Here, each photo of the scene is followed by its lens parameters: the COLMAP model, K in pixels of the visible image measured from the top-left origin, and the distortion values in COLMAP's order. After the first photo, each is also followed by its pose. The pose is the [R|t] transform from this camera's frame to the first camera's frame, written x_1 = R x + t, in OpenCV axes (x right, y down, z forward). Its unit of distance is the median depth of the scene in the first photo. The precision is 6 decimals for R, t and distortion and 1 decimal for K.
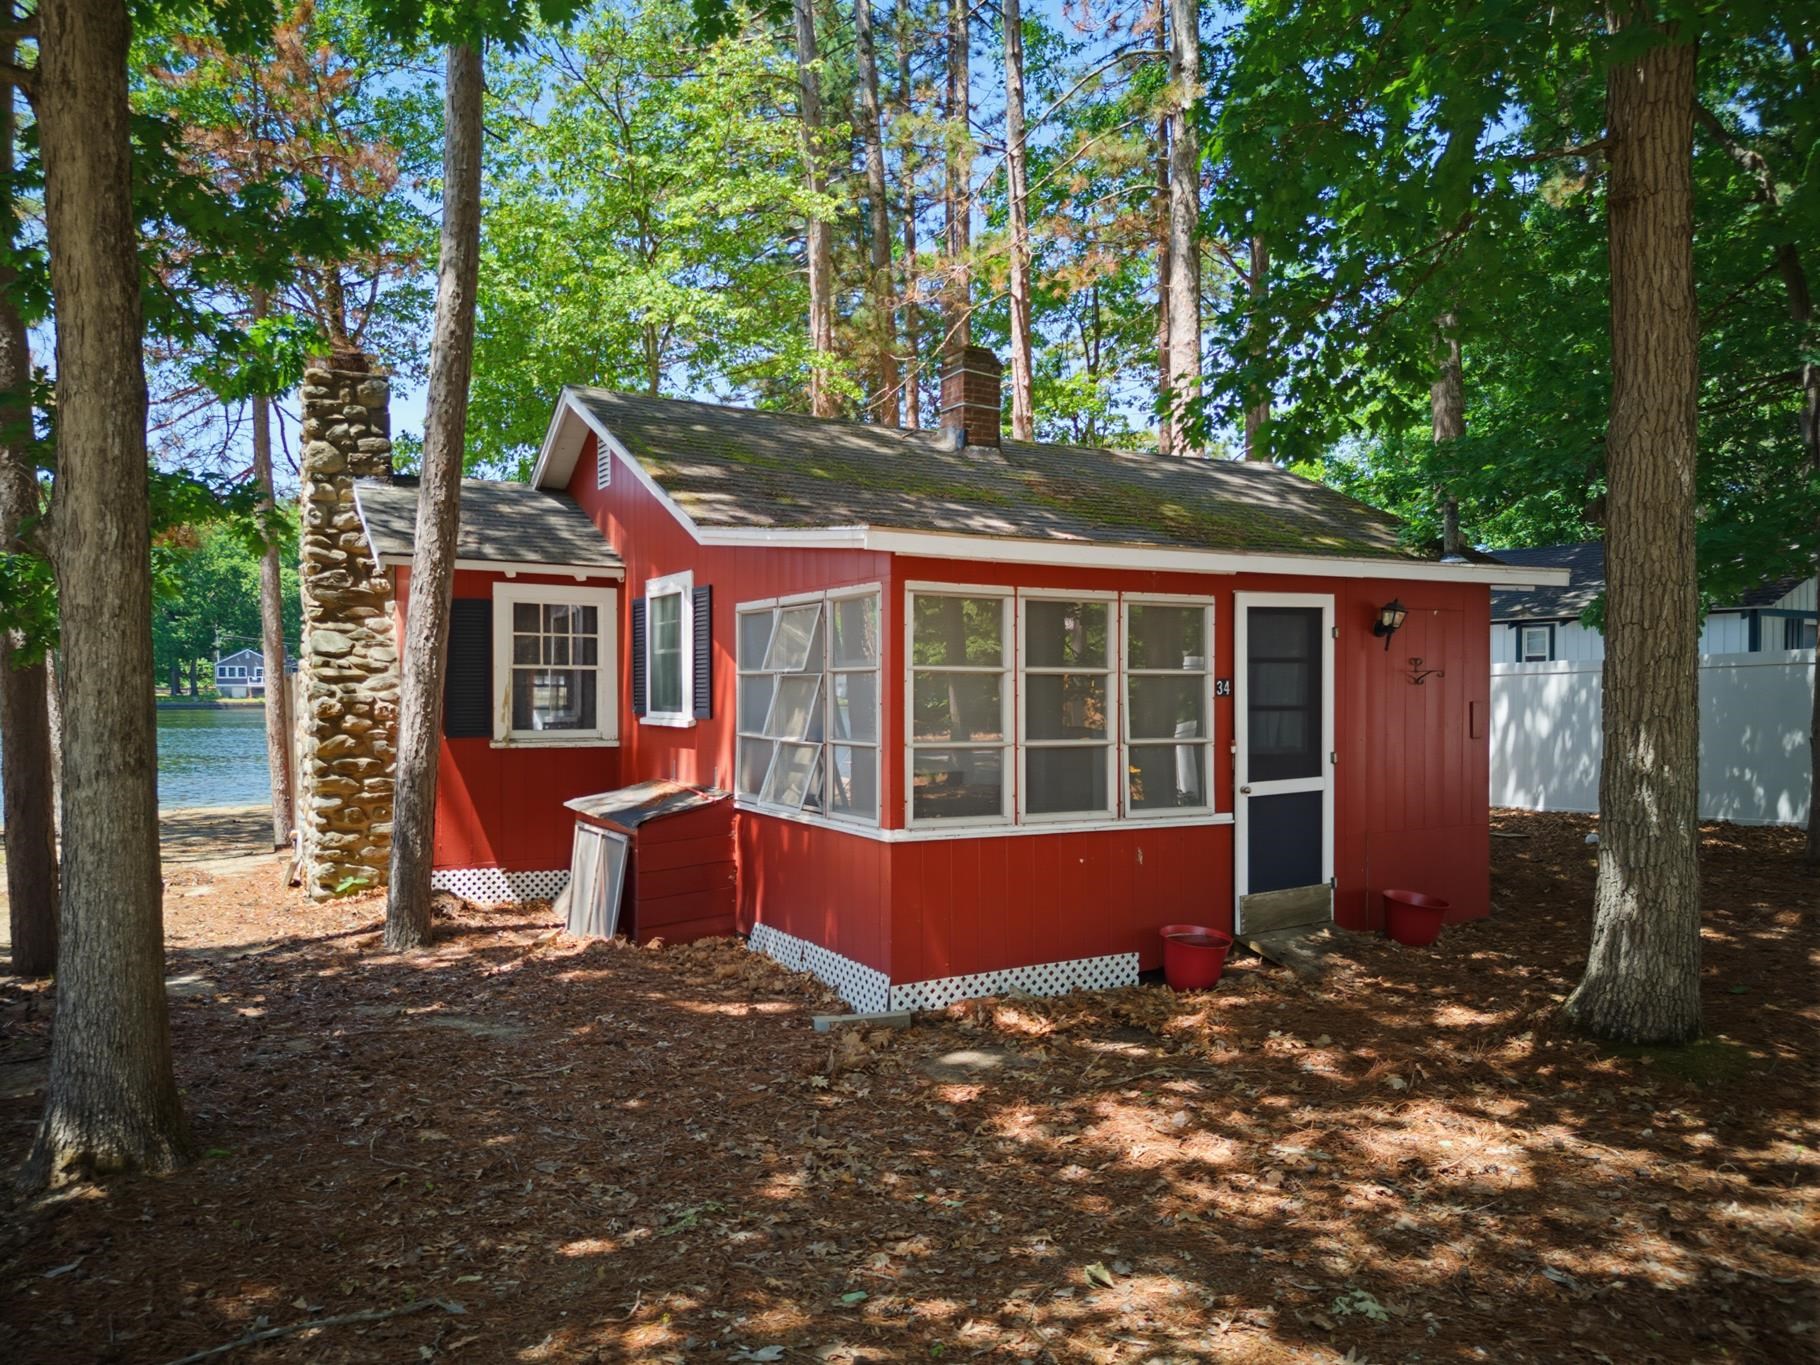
lens RADIAL K [[1273.7, 0, 910.0], [0, 1273.7, 682.5], [0, 0, 1]] dist [0.001627, -0.003209]
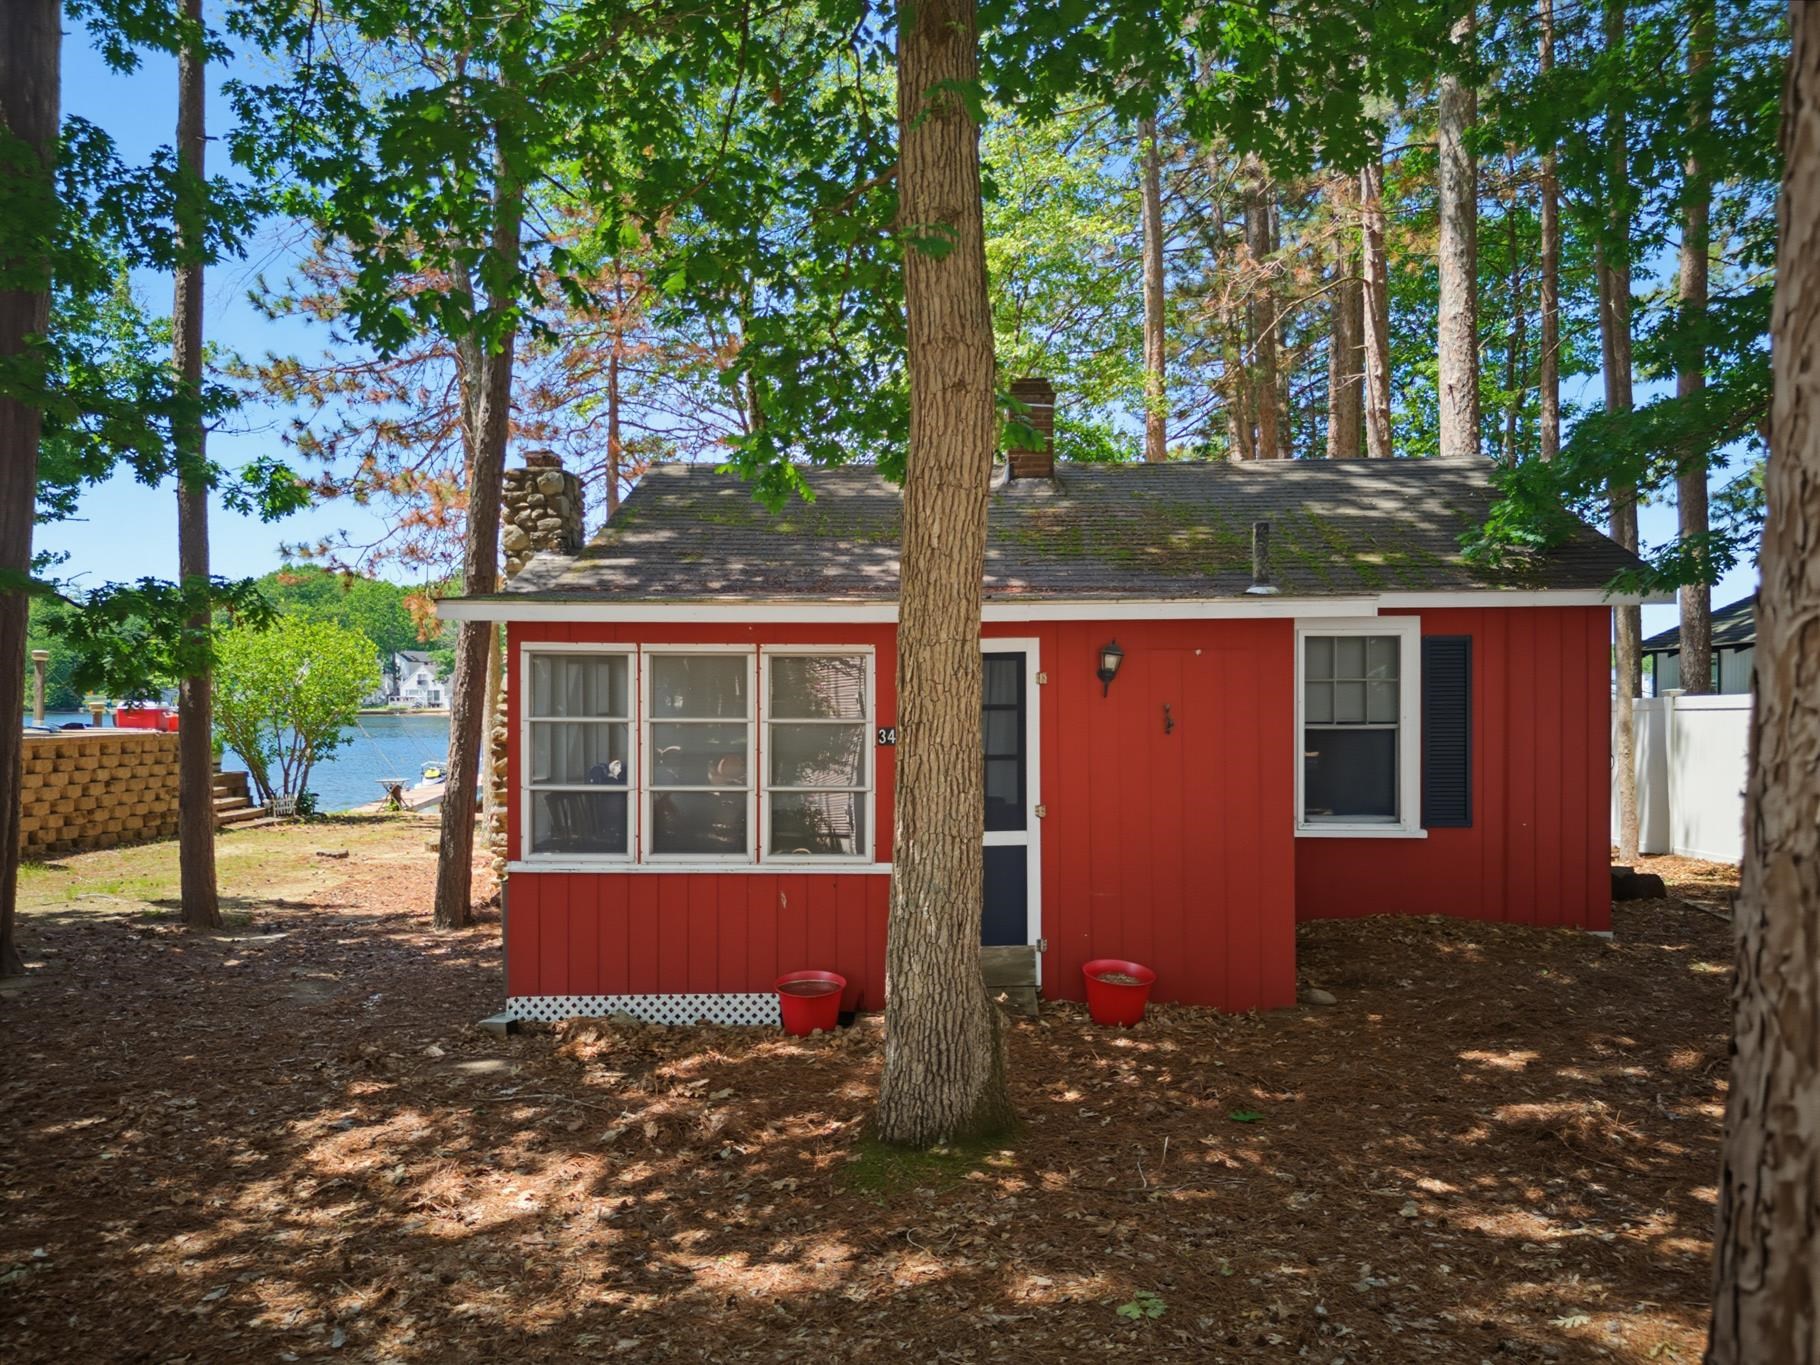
lens RADIAL K [[1280.3, 0, 910.0], [0, 1280.3, 682.5], [0, 0, 1]] dist [0.046316, -0.046293]
pose [[0.876120, -0.004899, -0.482069, 0.859970], [0.001275, 0.999968, -0.007846, -0.034975], [0.482092, 0.006259, 0.876098, 0.156457]]
